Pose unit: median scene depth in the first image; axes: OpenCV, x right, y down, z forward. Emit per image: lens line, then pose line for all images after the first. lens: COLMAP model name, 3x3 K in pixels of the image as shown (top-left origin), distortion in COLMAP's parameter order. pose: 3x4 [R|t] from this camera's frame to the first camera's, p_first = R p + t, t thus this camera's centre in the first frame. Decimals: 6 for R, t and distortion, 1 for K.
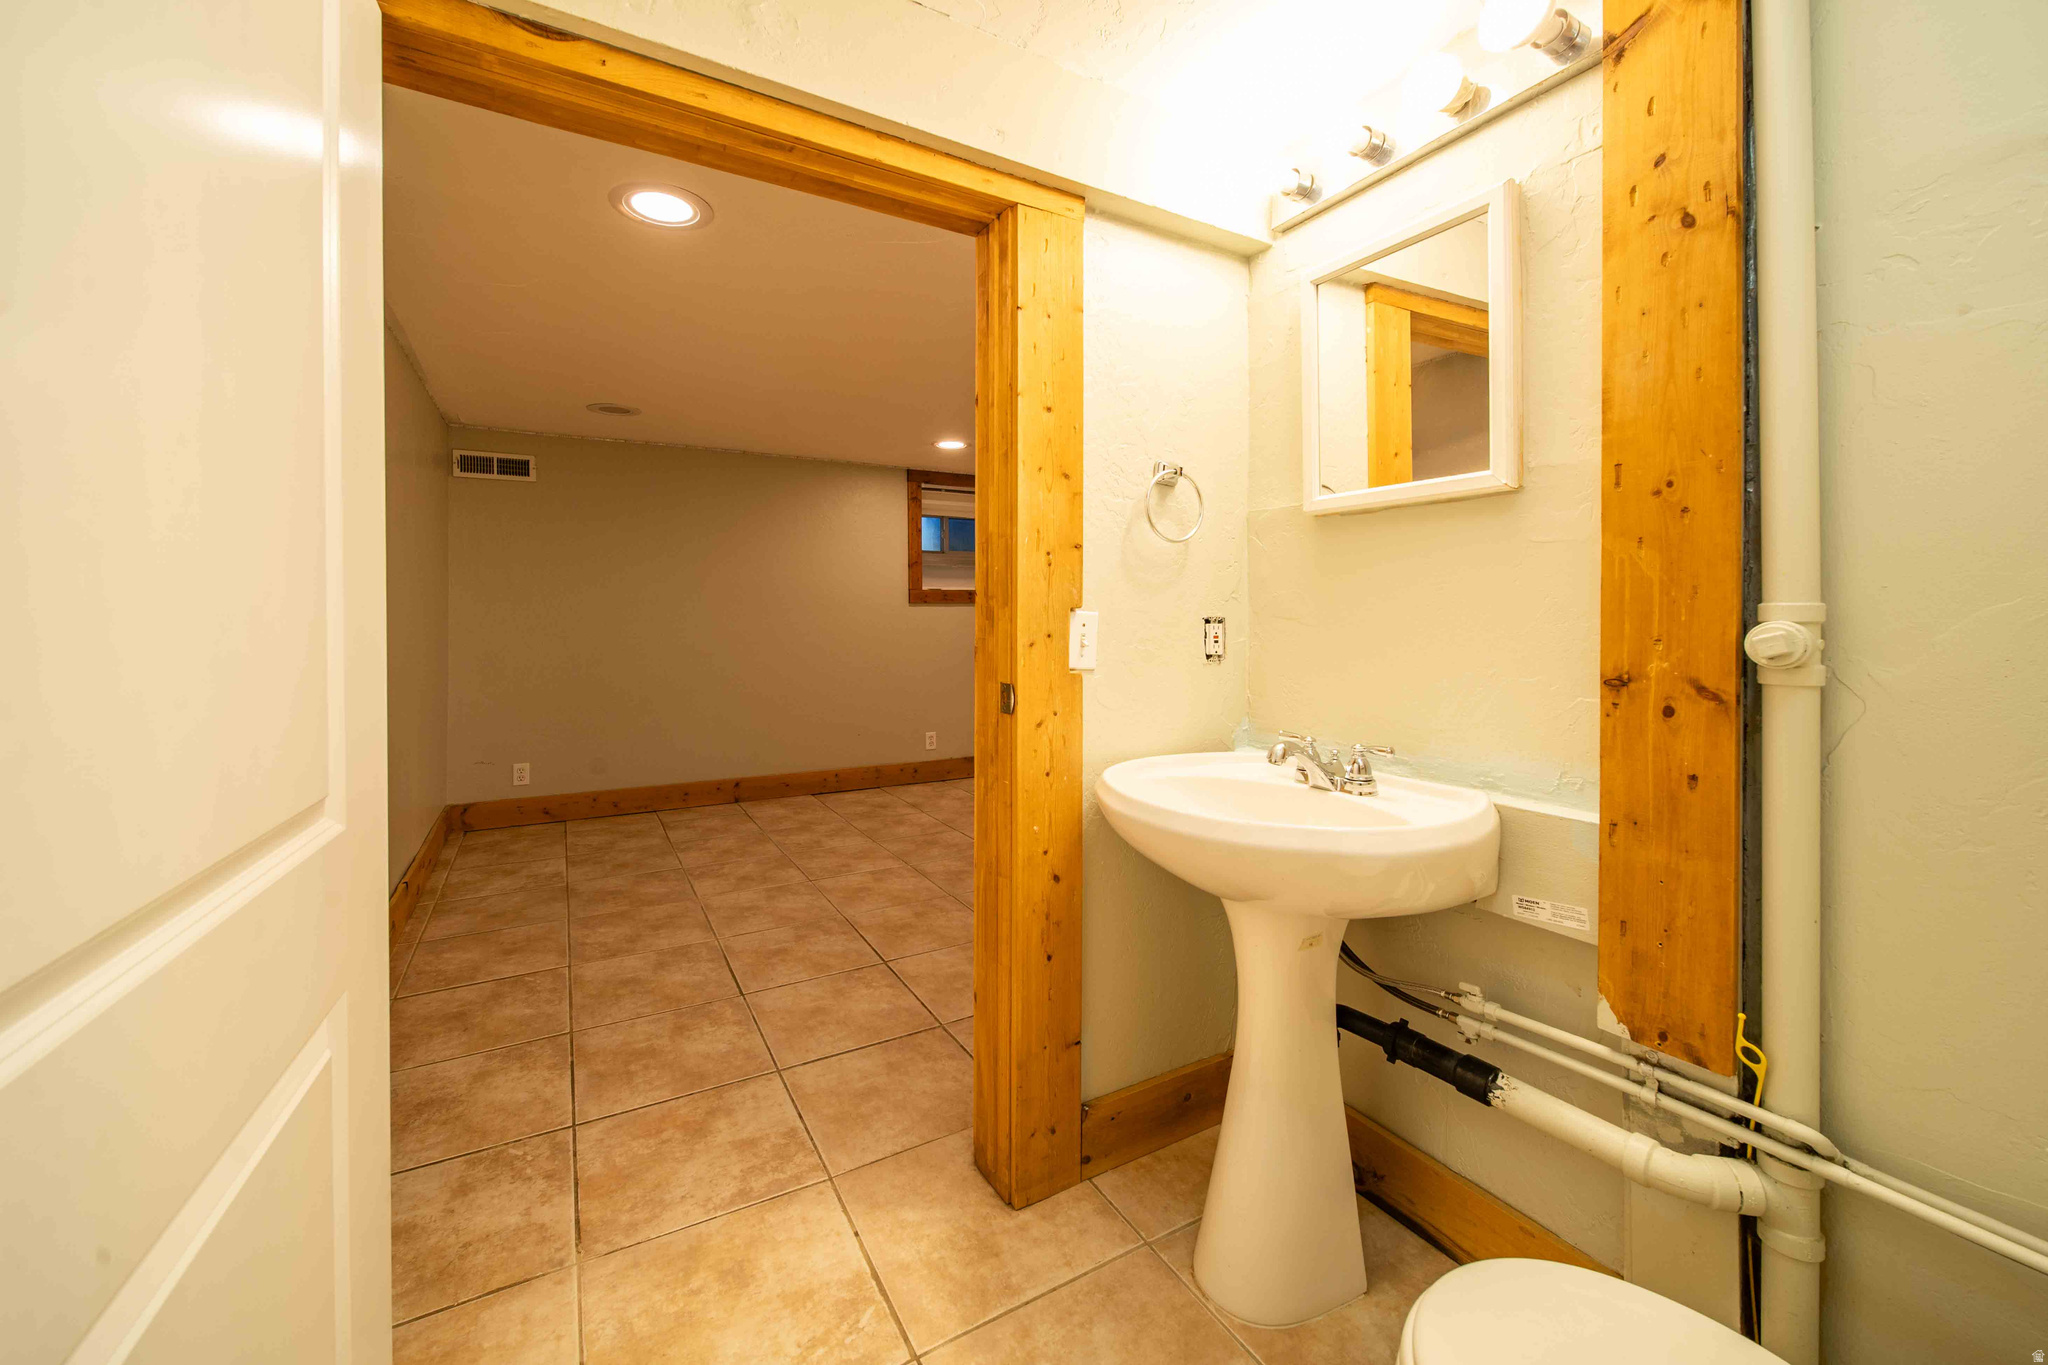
lens RADIAL K [[771.8, 0, 1016.8], [0, 771.8, 621.2], [0, 0, 1]] dist [-0.002174, -0.000056]
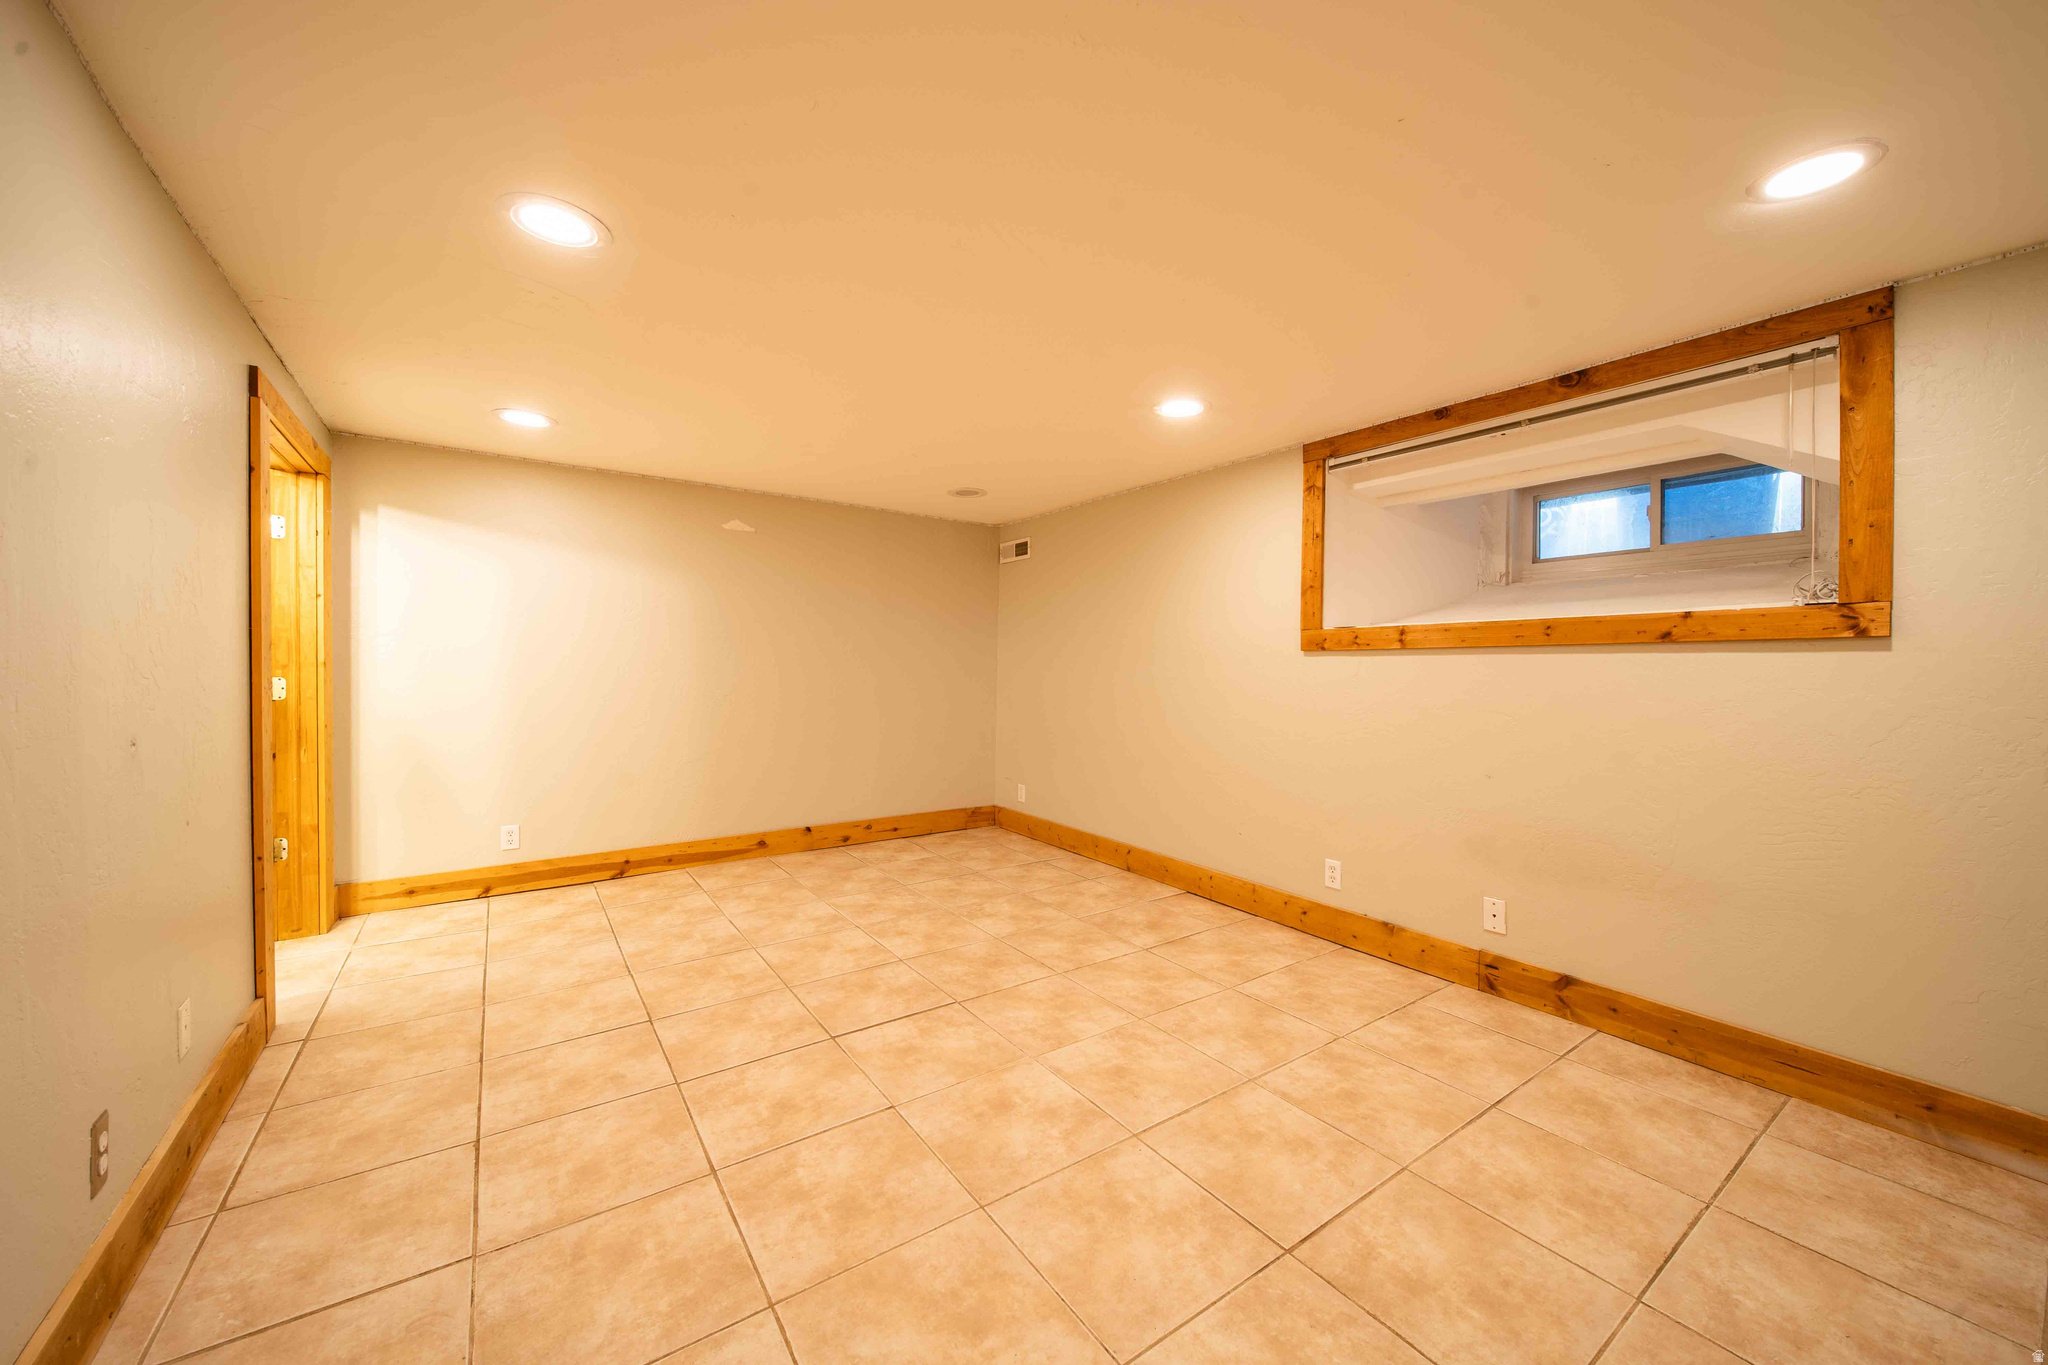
lens RADIAL K [[771.8, 0, 1032.4], [0, 771.8, 668.2], [0, 0, 1]] dist [-0.002174, -0.000056]
pose [[0.099805, 0.002815, -0.995003, 0.869695], [-0.018156, 0.999835, 0.001007, -0.009132], [0.994841, 0.017965, 0.099840, 1.278057]]
